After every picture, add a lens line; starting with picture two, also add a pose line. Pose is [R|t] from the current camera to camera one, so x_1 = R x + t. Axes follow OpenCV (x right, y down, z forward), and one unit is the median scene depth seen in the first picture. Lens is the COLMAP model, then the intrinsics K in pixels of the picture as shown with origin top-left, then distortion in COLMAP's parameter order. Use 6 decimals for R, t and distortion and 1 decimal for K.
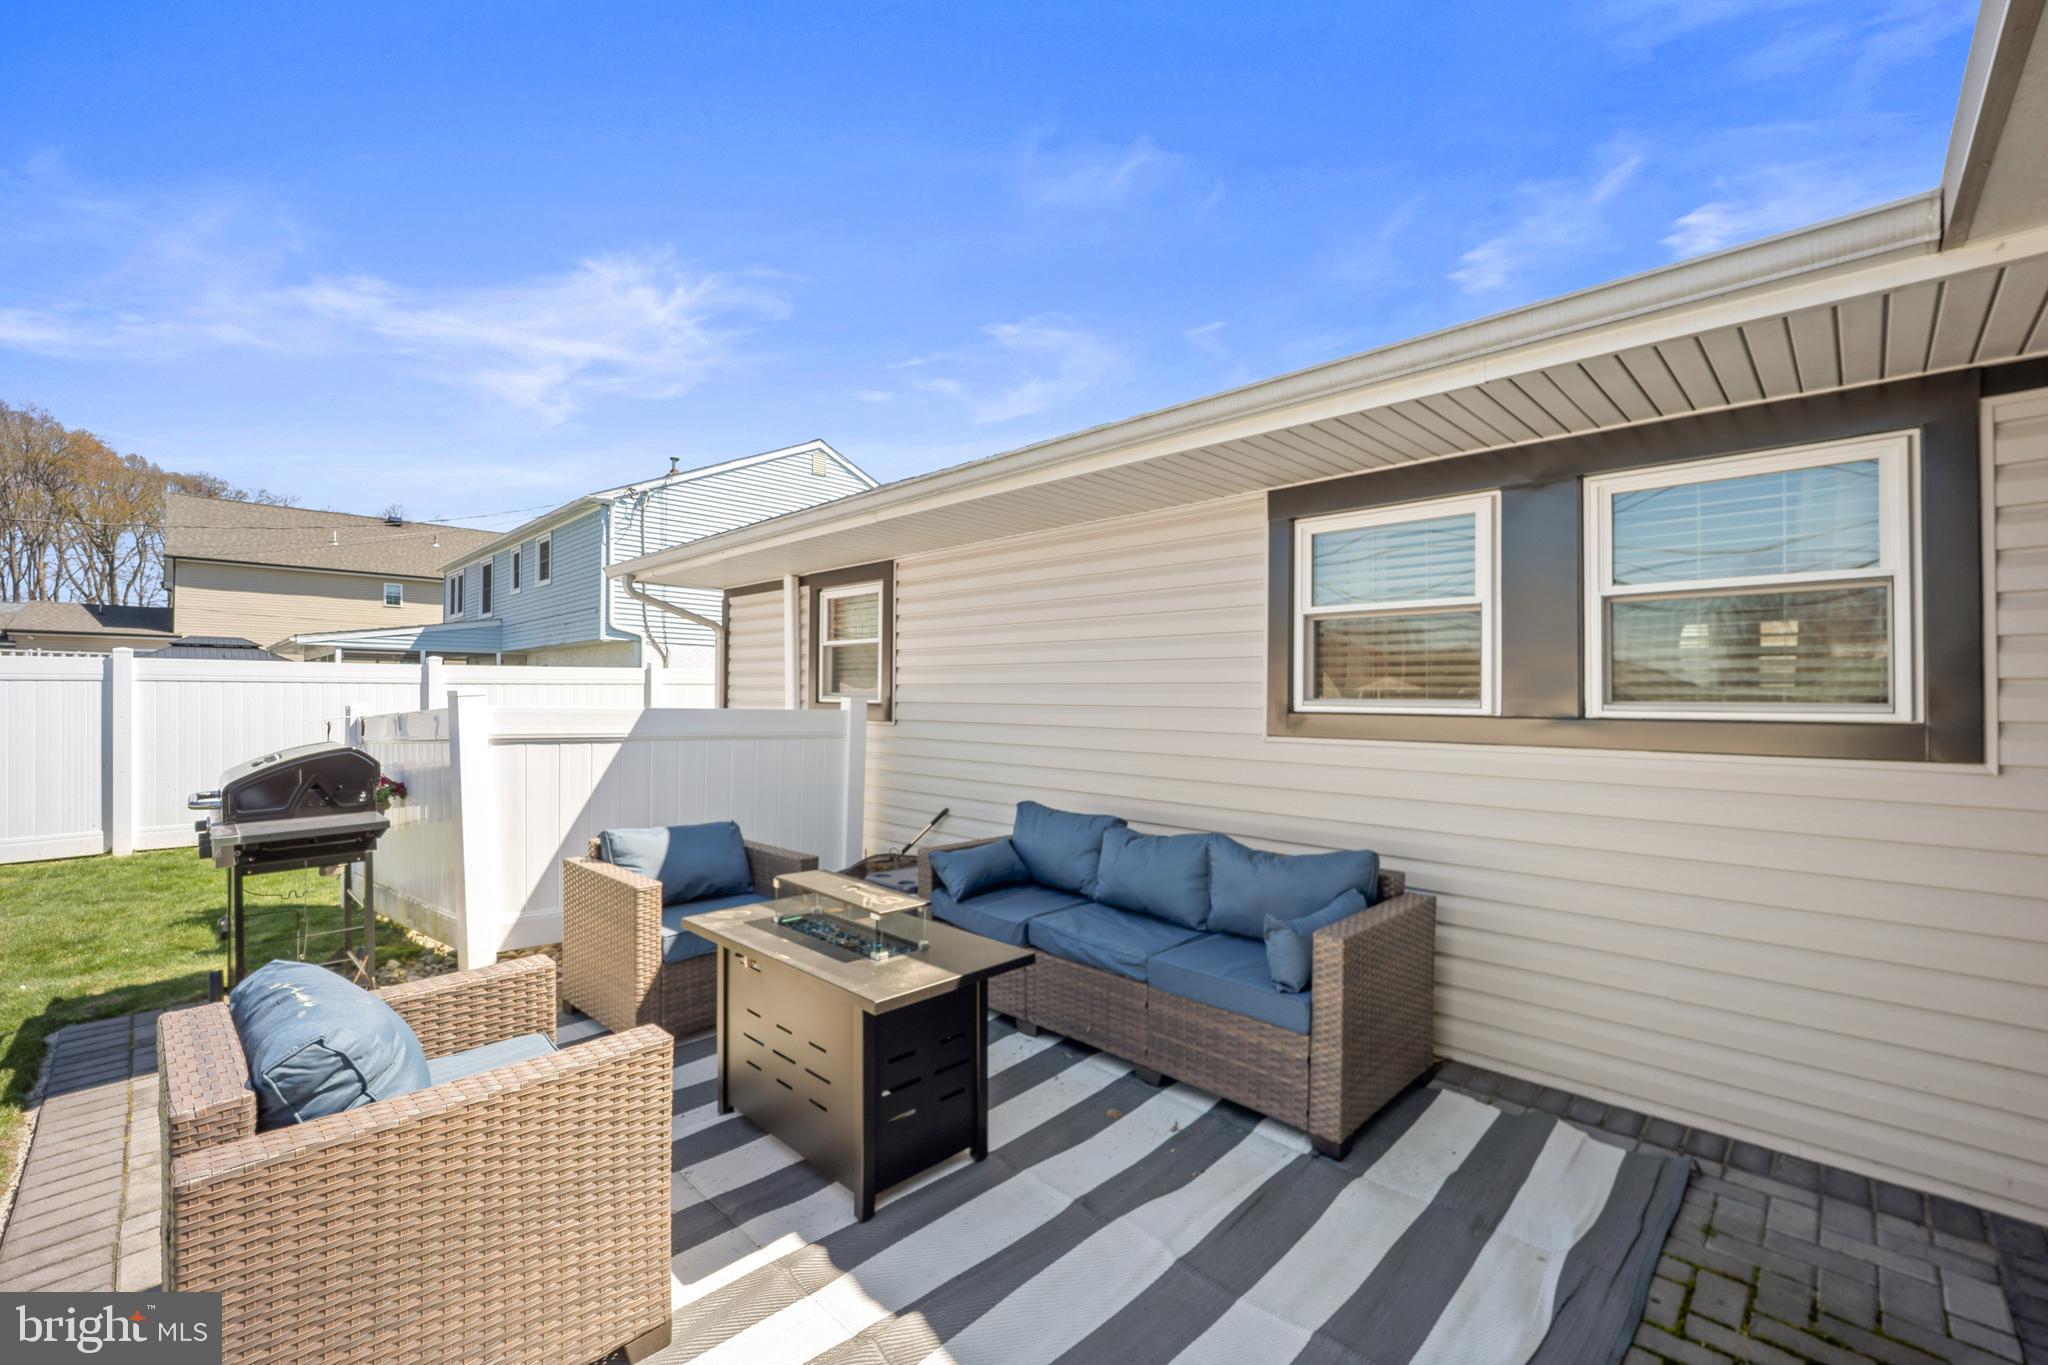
lens RADIAL K [[855.8, 0, 1021.2], [0, 855.8, 703.5], [0, 0, 1]] dist [-0.012295, -0.000199]
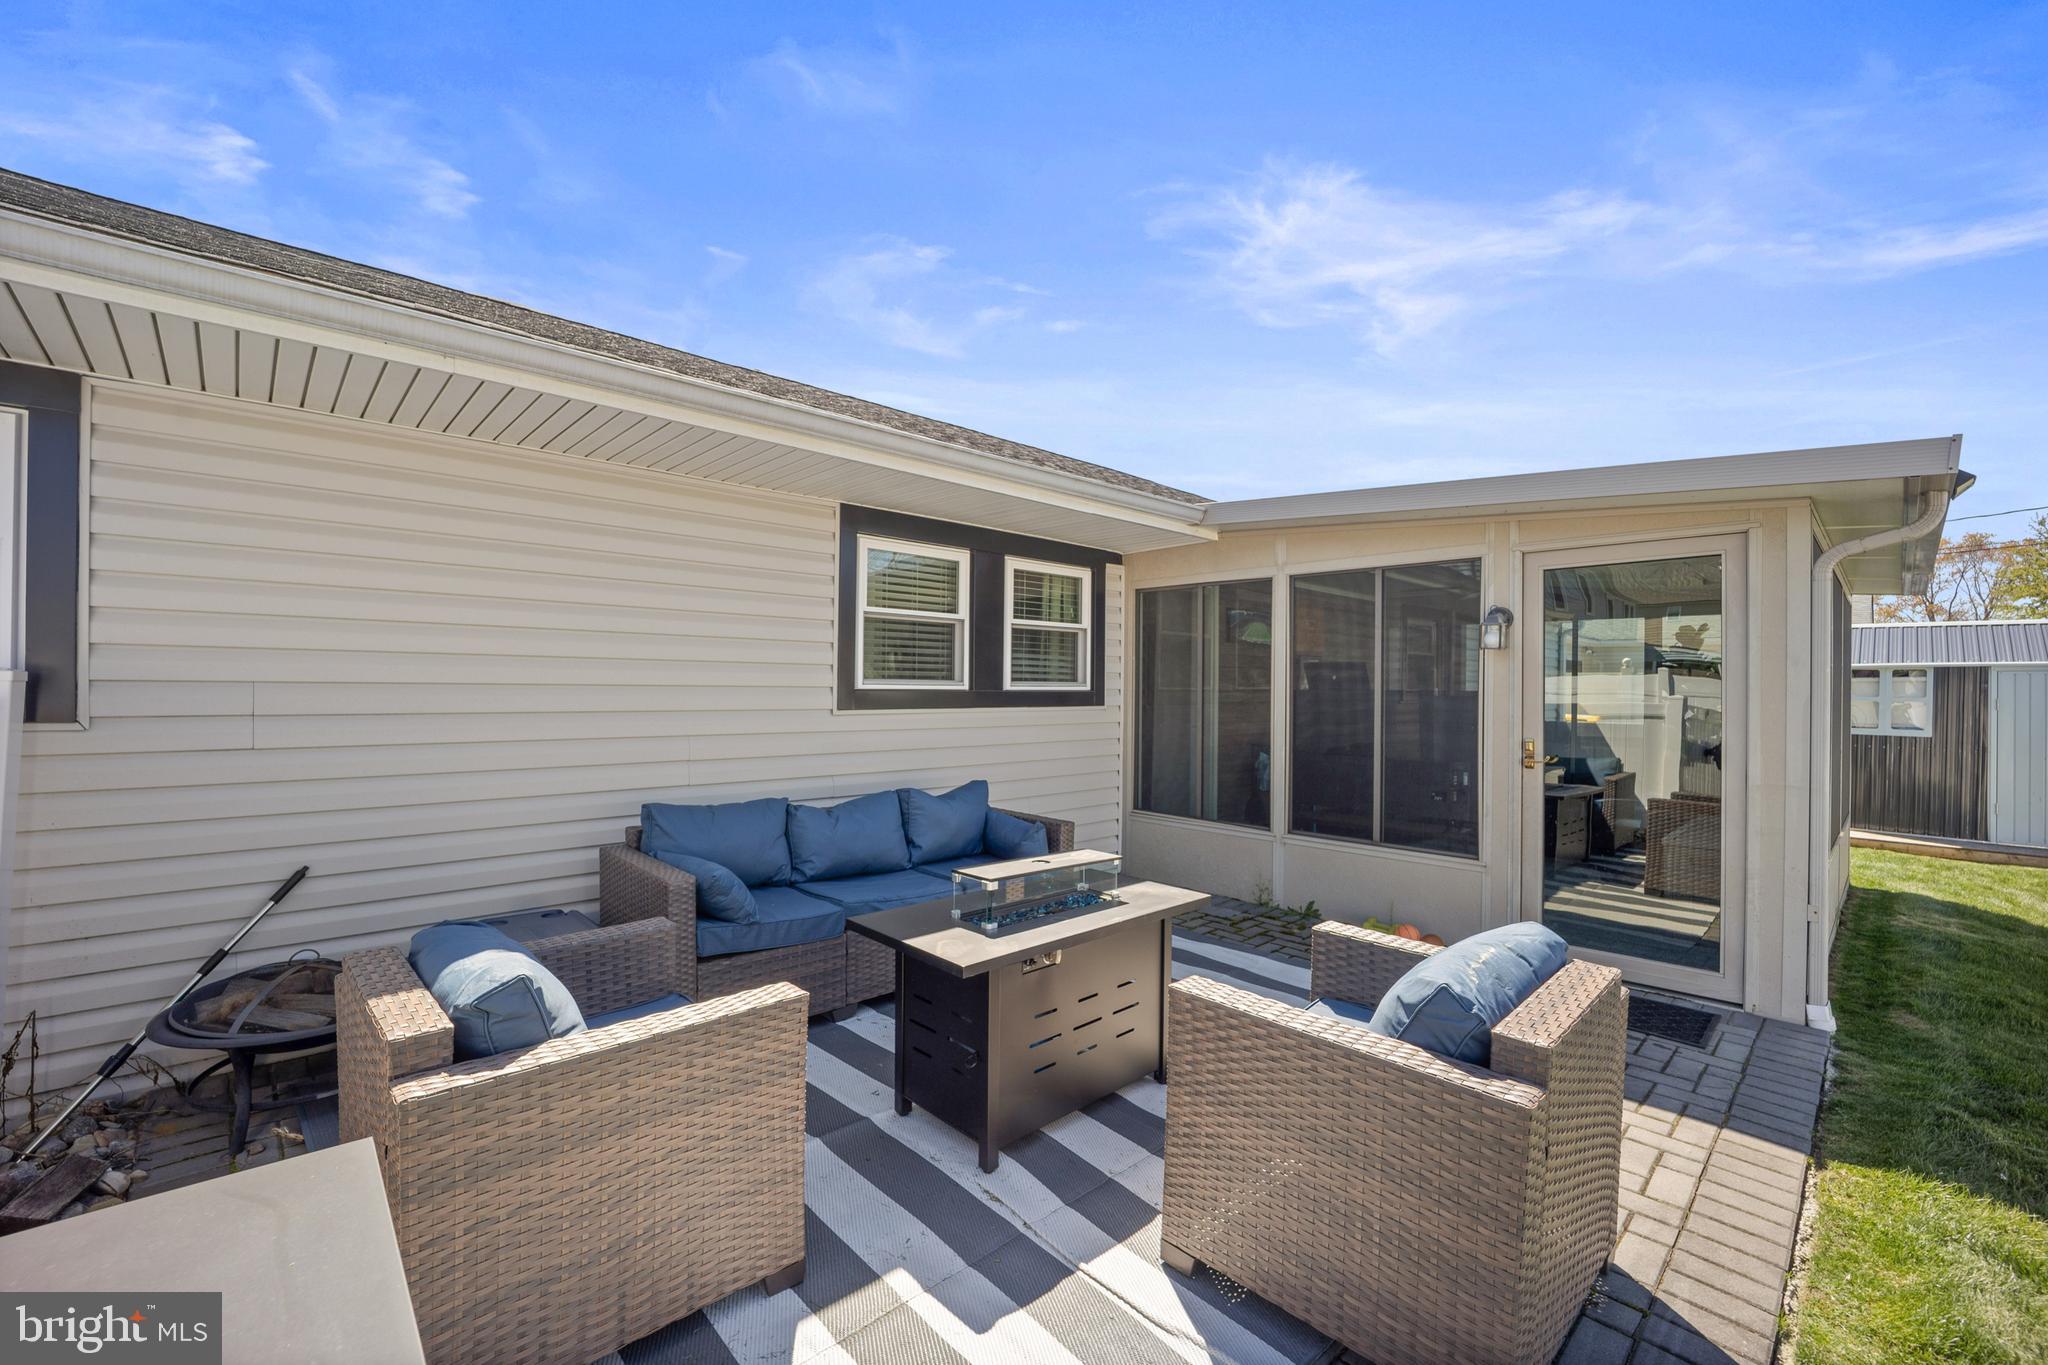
lens RADIAL K [[855.8, 0, 1021.2], [0, 855.8, 703.5], [0, 0, 1]] dist [-0.012295, -0.000199]
pose [[0.043818, -0.018102, 0.998876, -0.624382], [0.006853, 0.999818, 0.017818, 0.006800], [-0.999016, 0.006065, 0.043934, 0.494924]]
